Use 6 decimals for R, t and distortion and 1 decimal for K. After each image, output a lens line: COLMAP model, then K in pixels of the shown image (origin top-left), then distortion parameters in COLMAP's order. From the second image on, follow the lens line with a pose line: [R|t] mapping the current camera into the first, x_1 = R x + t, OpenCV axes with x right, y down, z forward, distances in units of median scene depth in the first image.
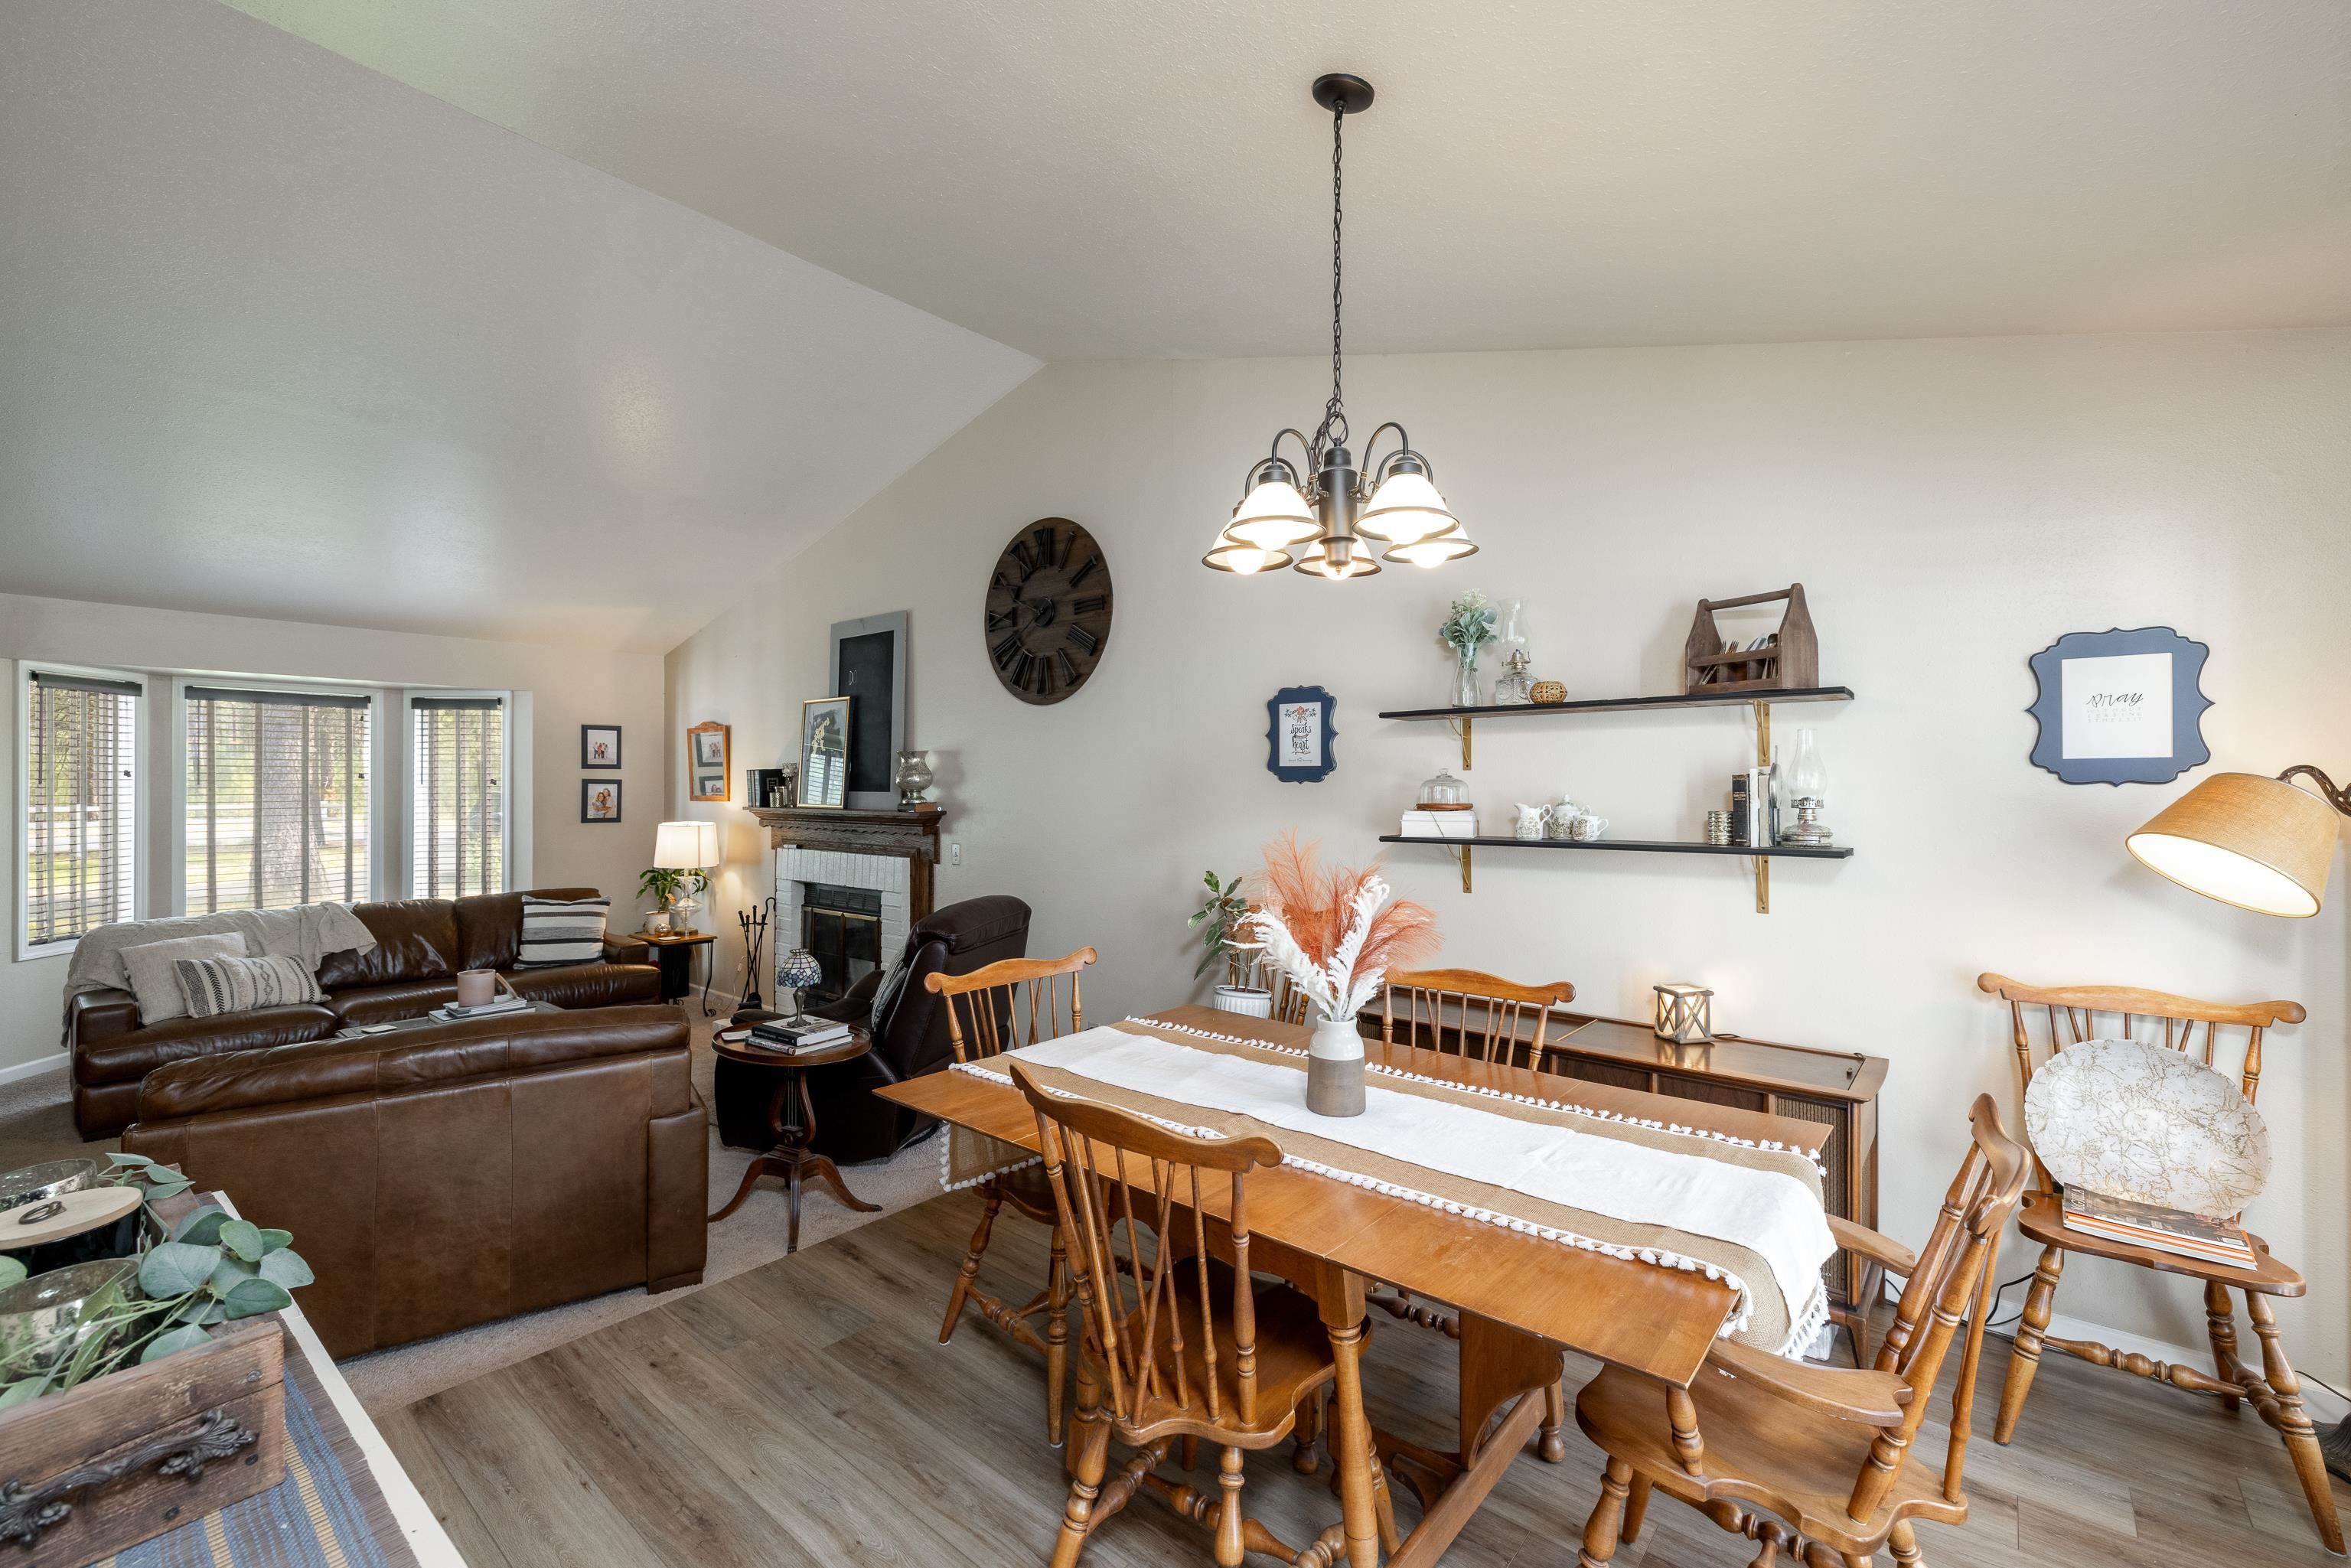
lens RADIAL K [[993.5, 0, 1188.7], [0, 993.5, 780.6], [0, 0, 1]] dist [-0.002386, 0.000285]
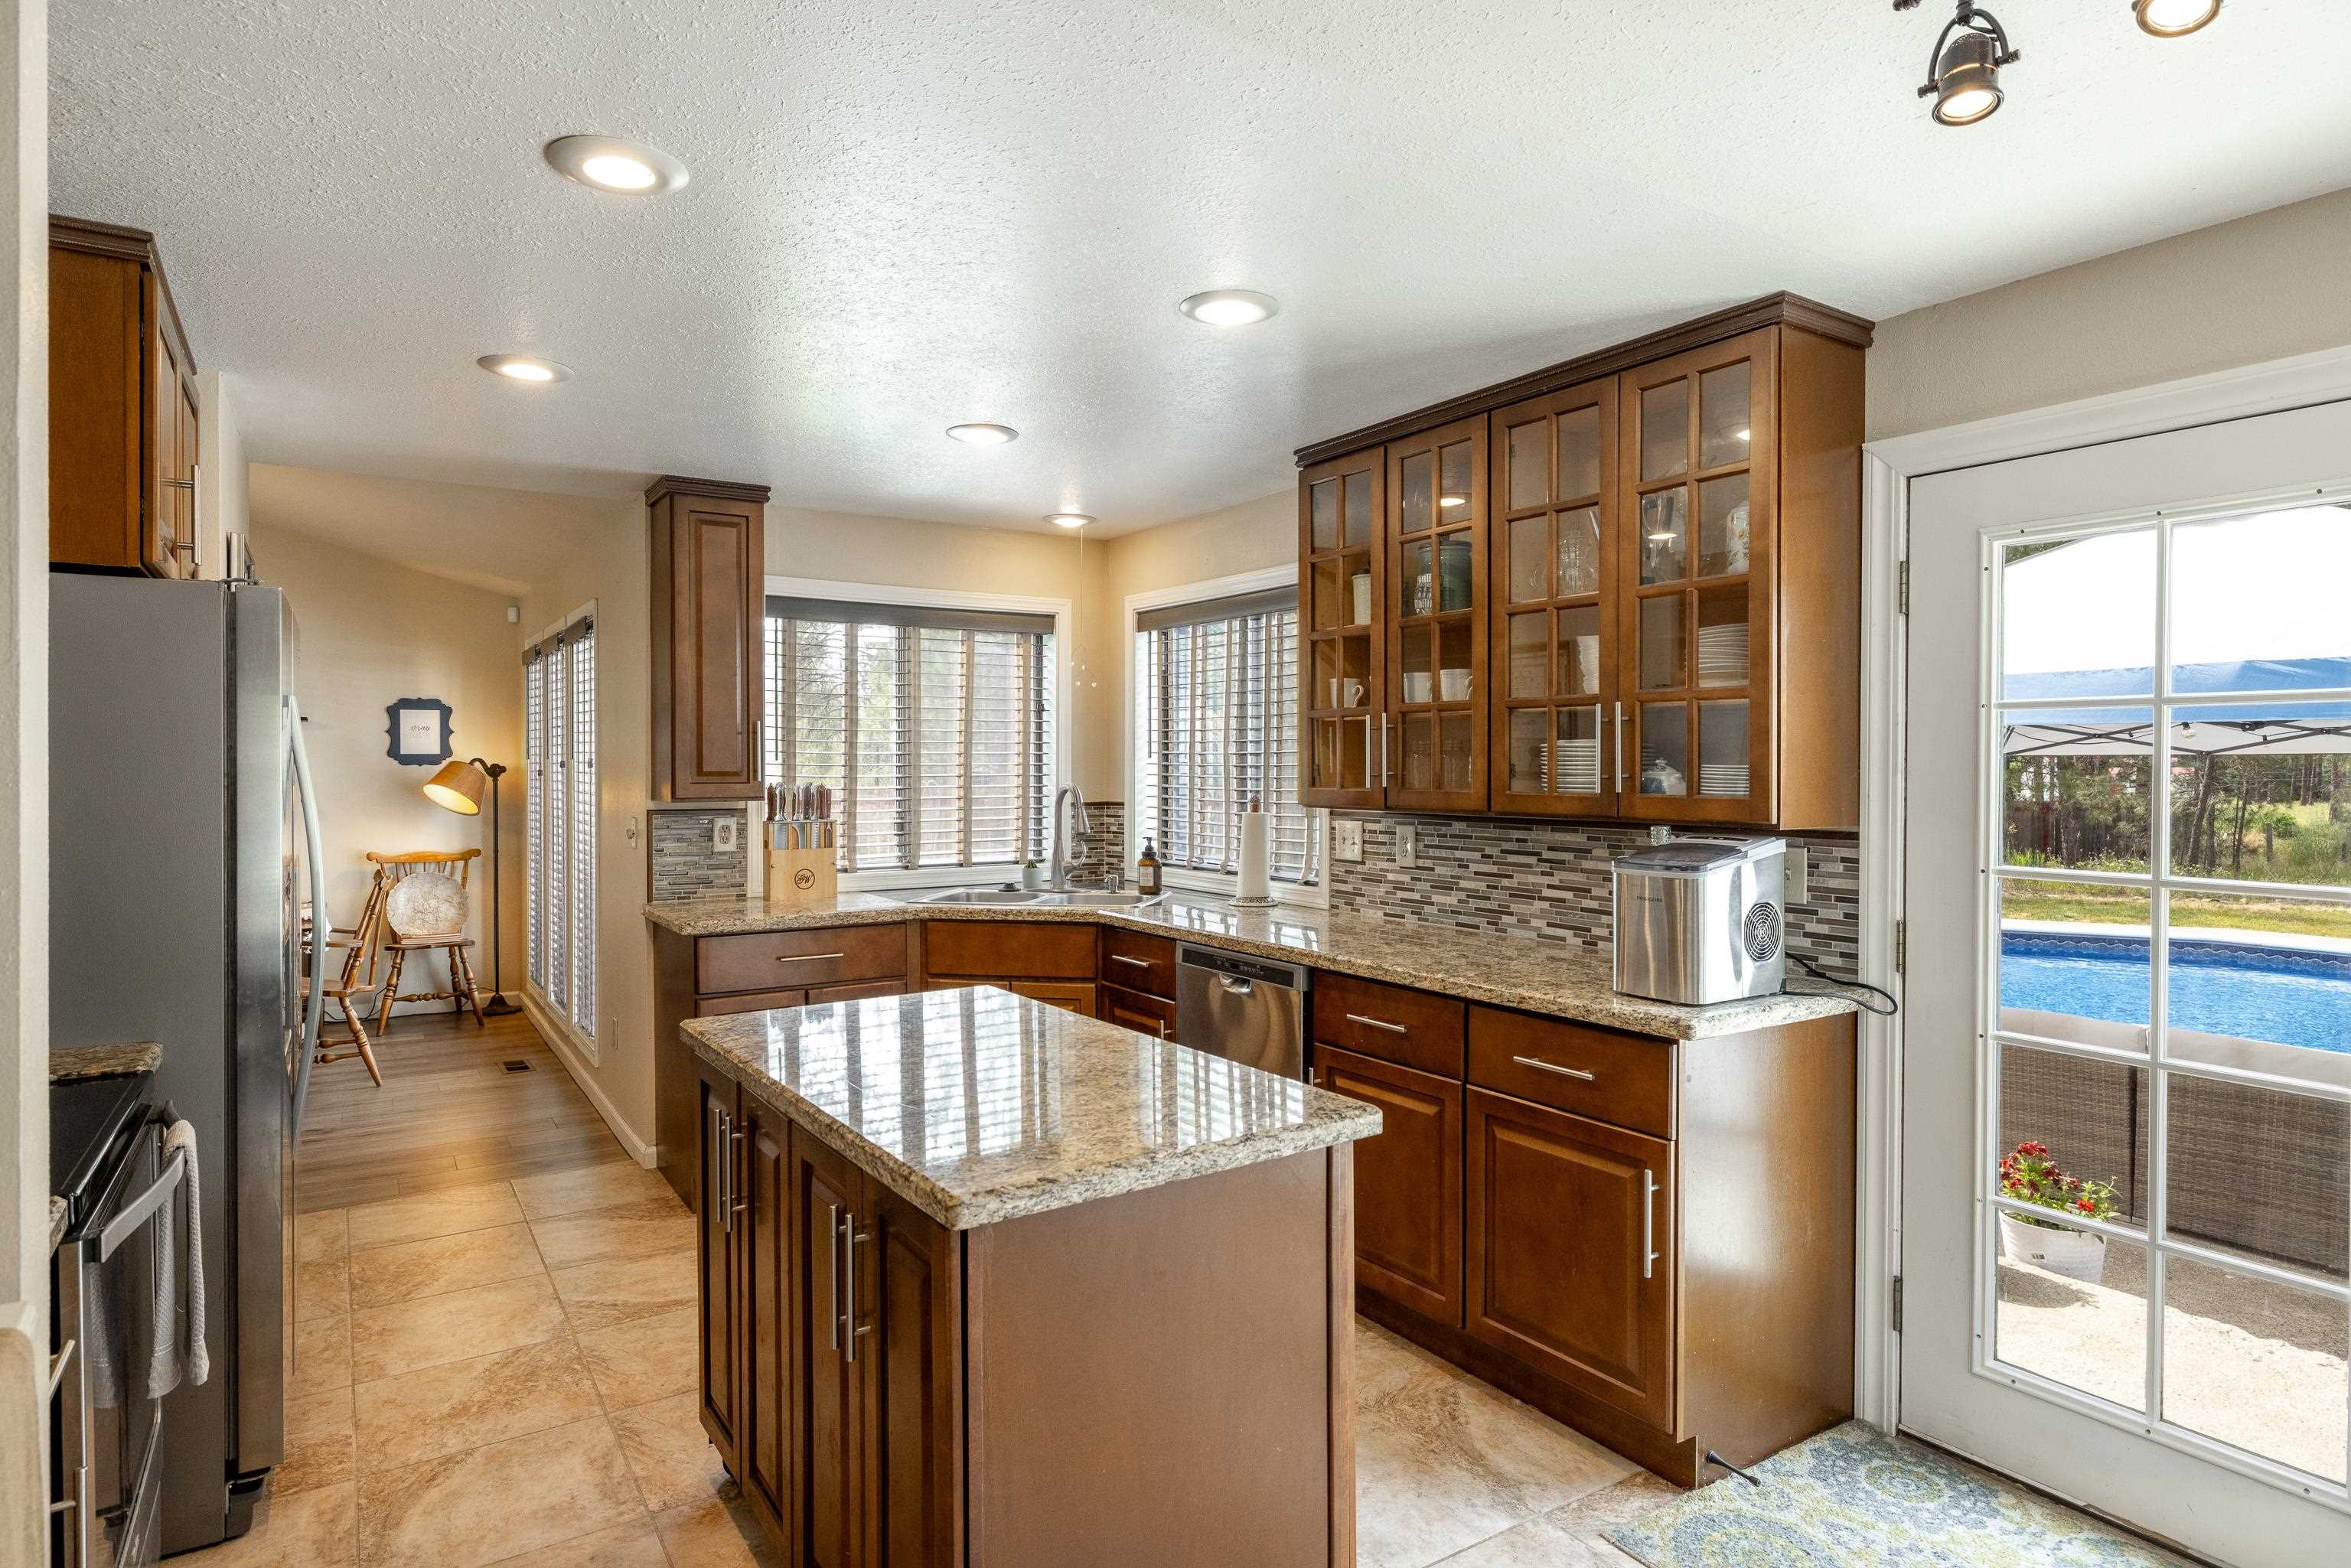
lens RADIAL K [[1298.3, 0, 1166.9], [0, 1298.3, 782.2], [0, 0, 1]] dist [0.001581, -0.002911]
pose [[0.305042, -0.016009, 0.952204, -0.895976], [-0.006983, 0.999794, 0.019046, -0.016221], [-0.952313, -0.012459, 0.304867, -0.999284]]
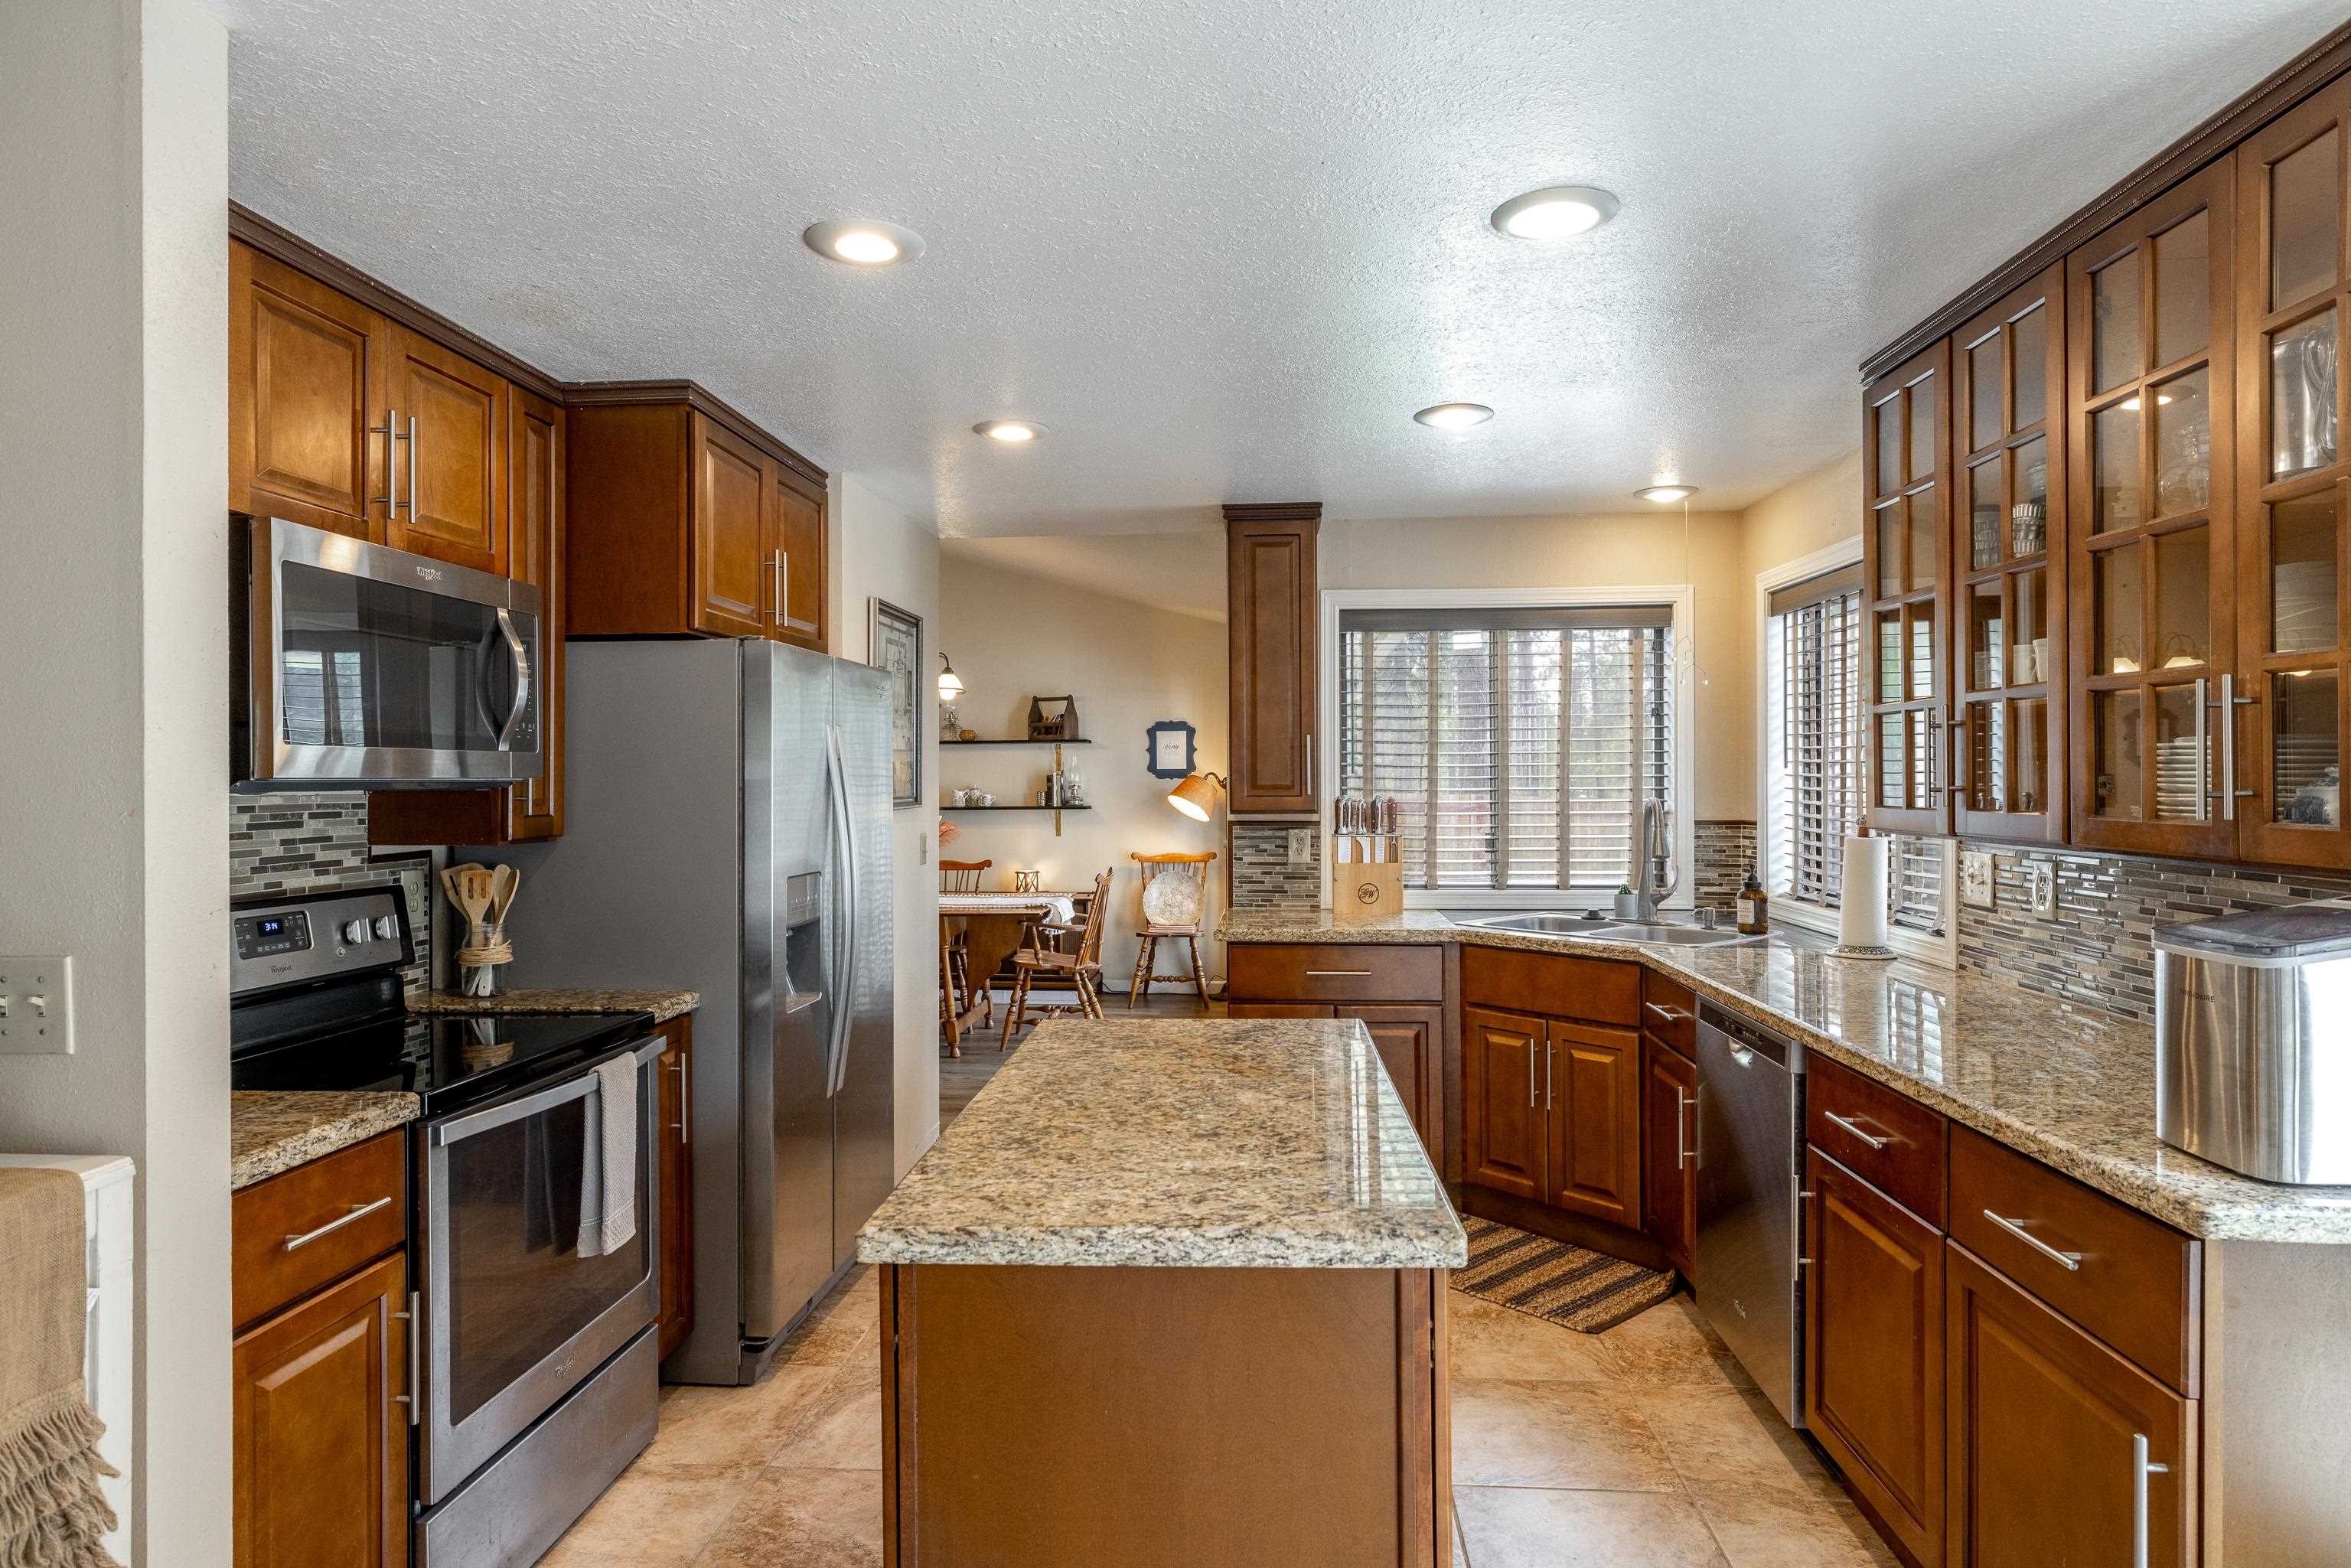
lens RADIAL K [[1298.3, 0, 1166.9], [0, 1298.3, 782.2], [0, 0, 1]] dist [0.001581, -0.002911]
pose [[0.822788, -0.008438, 0.568286, -0.678772], [0.002002, 0.999927, 0.011948, -0.017717], [-0.568345, -0.008693, 0.822744, -1.188345]]
